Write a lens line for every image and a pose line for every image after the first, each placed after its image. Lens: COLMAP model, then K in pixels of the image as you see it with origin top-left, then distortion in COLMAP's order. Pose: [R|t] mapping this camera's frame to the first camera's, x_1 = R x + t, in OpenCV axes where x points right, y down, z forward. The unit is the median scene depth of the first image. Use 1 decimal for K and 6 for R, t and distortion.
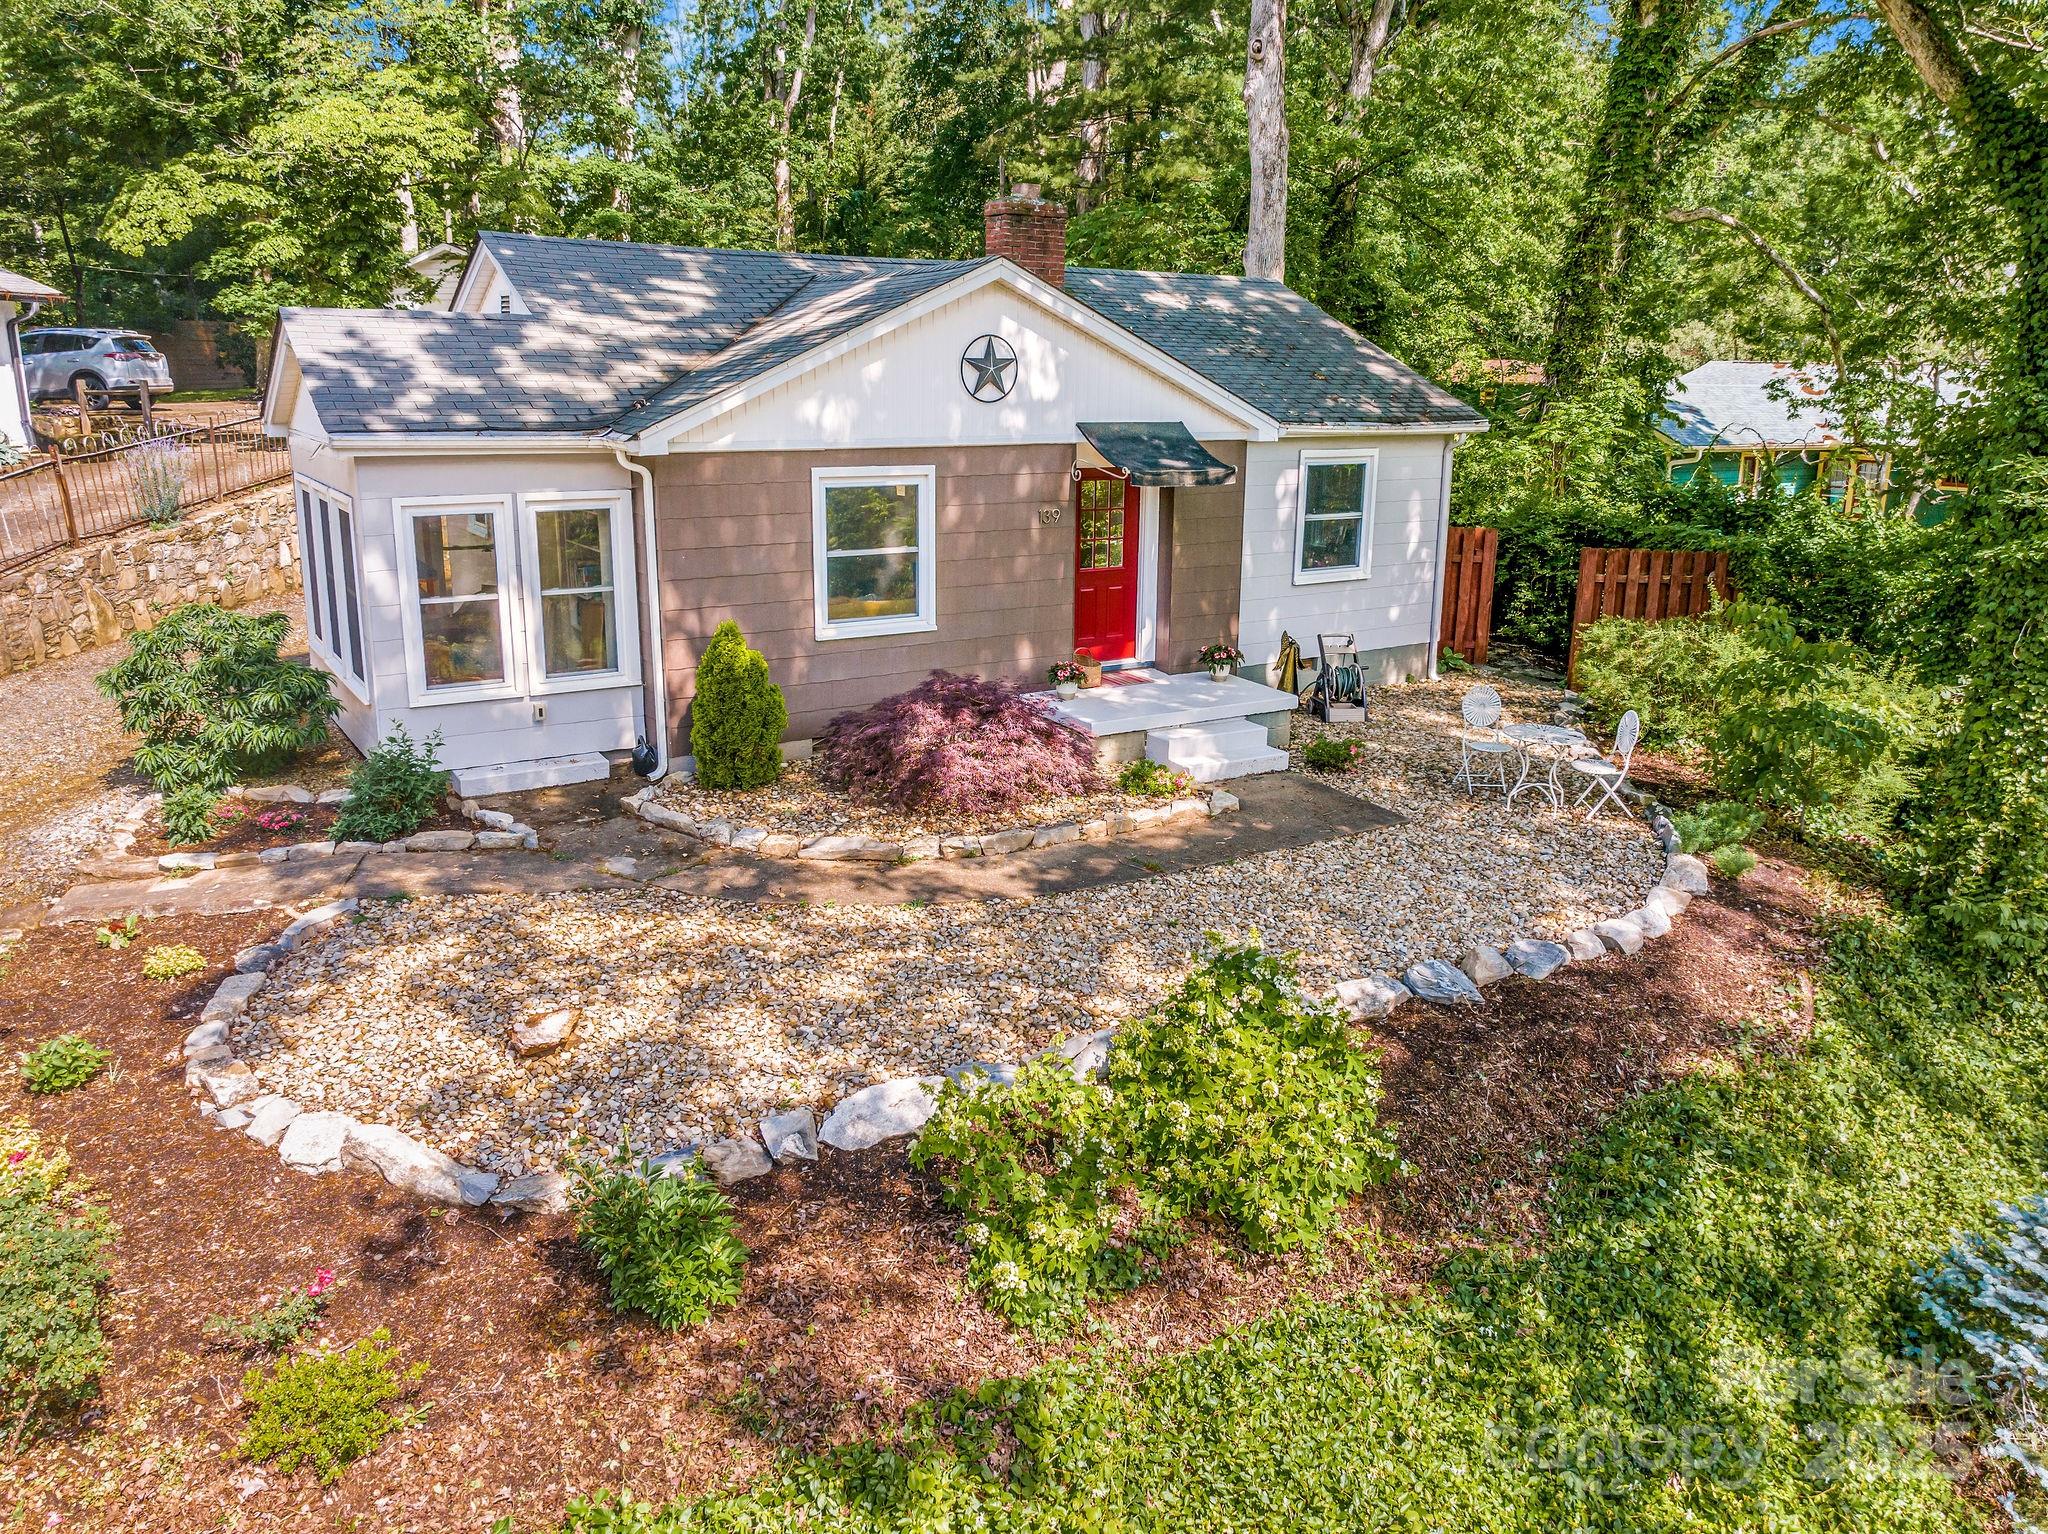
lens RADIAL K [[1513.2, 0, 1059.0], [0, 1513.2, 769.0], [0, 0, 1]] dist [-0.013714, -0.039430]
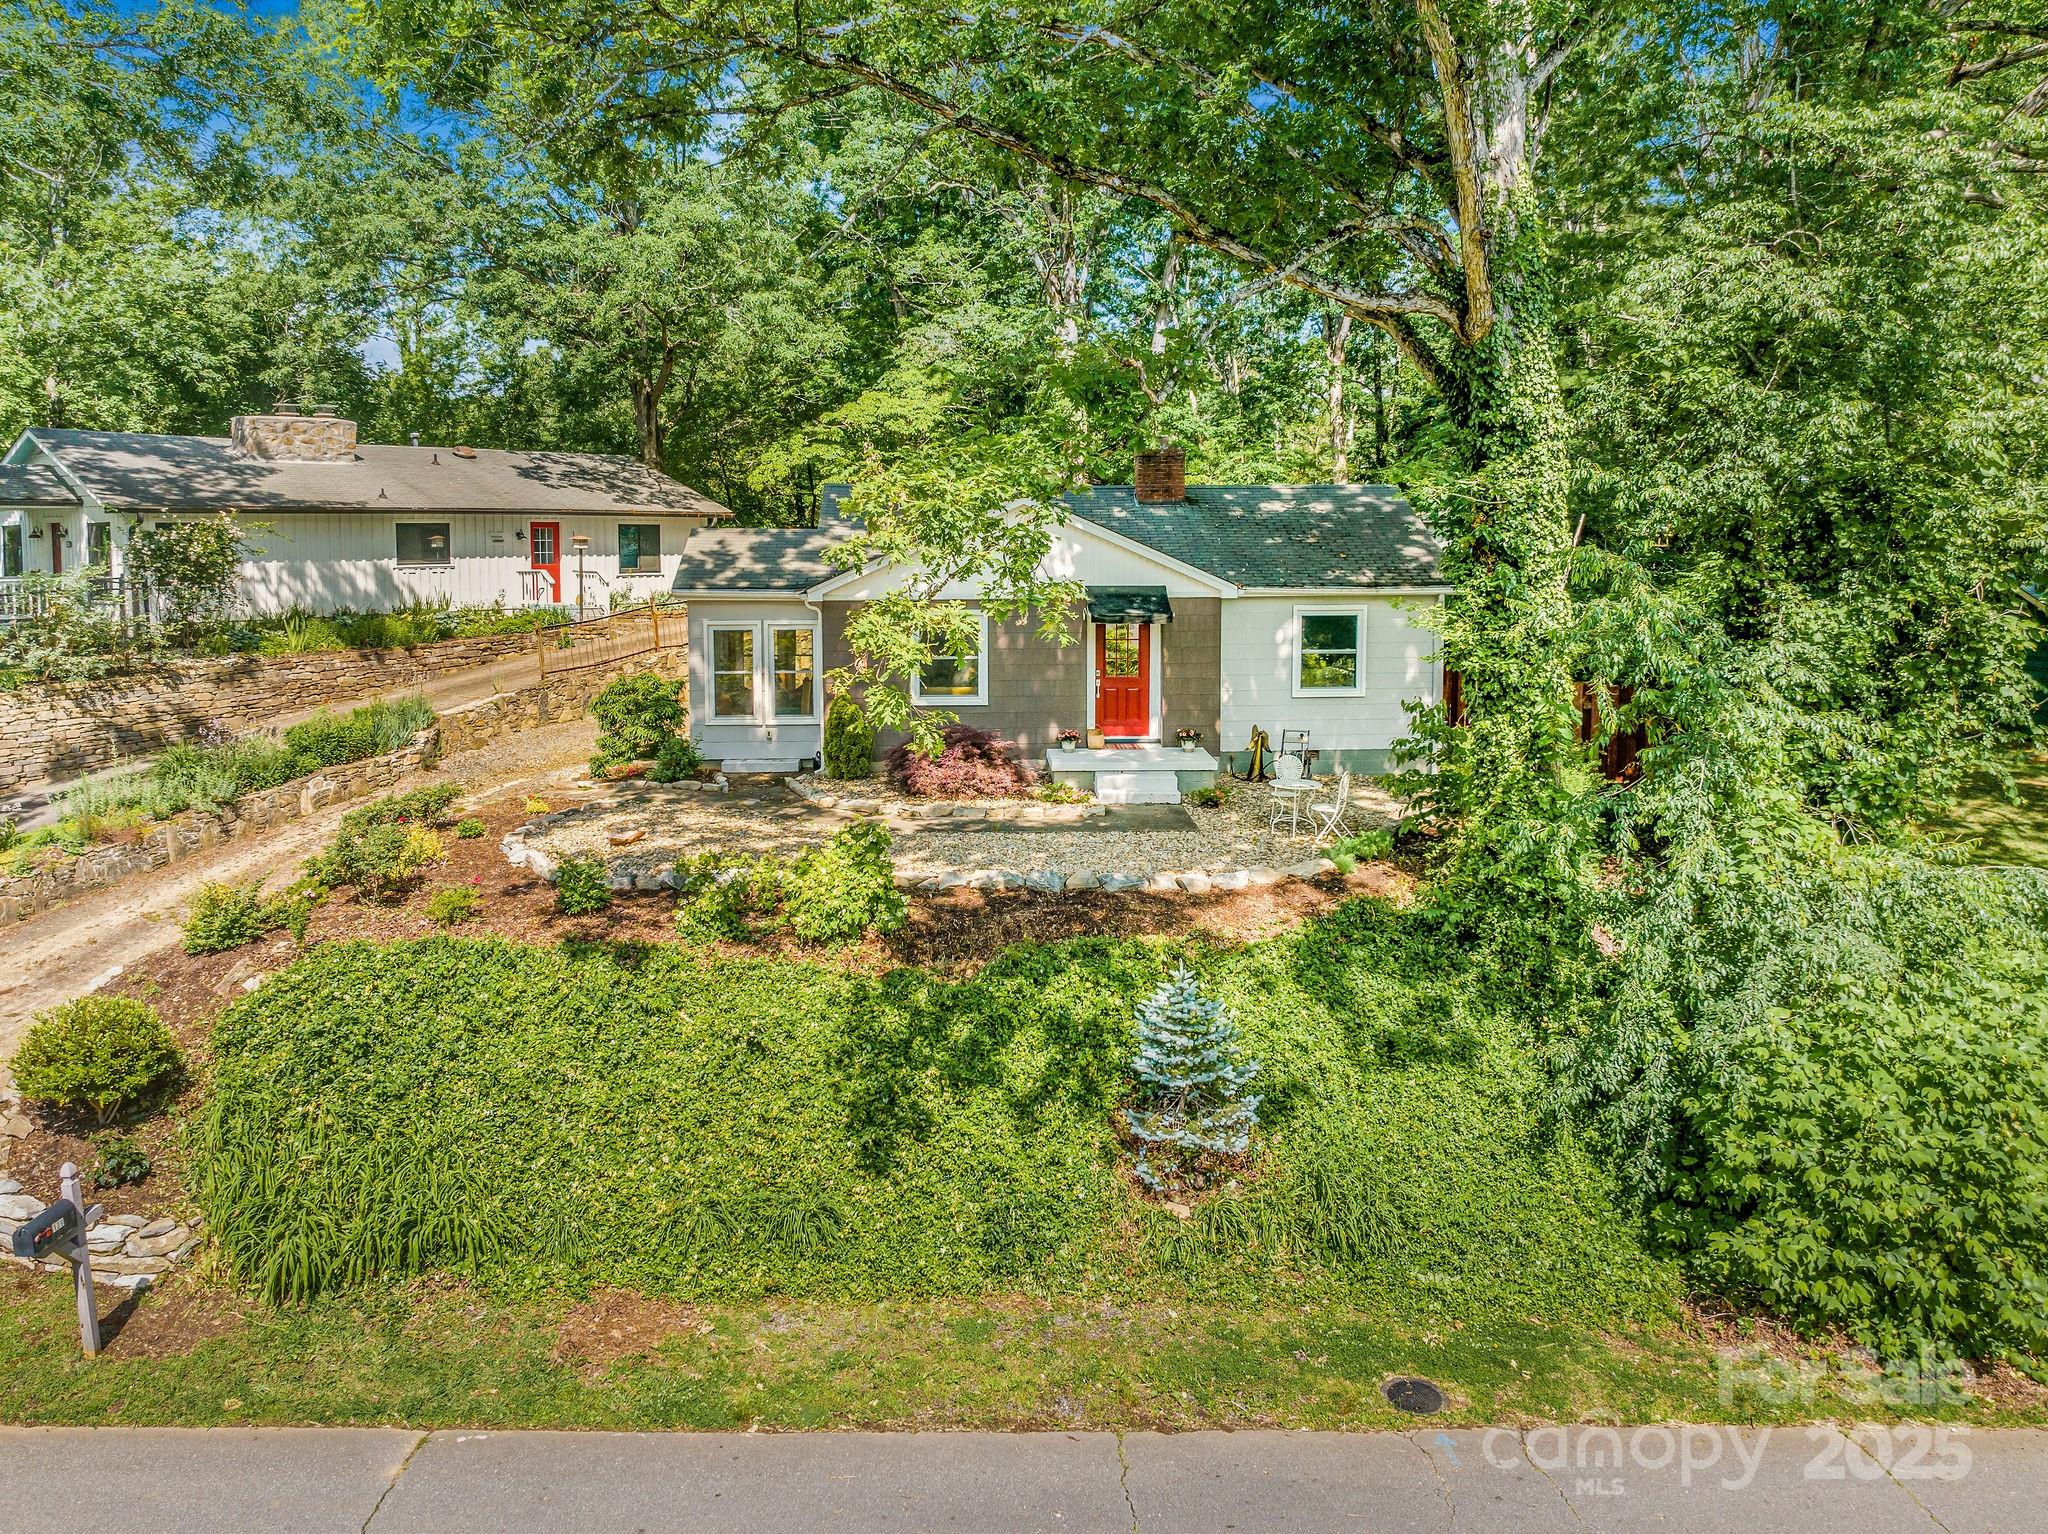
lens RADIAL K [[1513.2, 0, 1059.0], [0, 1513.2, 769.0], [0, 0, 1]] dist [-0.013714, -0.039430]
pose [[0.863793, 0.056949, -0.500618, 0.849824], [-0.112291, 0.990361, -0.081094, 0.108704], [0.491174, 0.126263, 0.861862, -0.424747]]
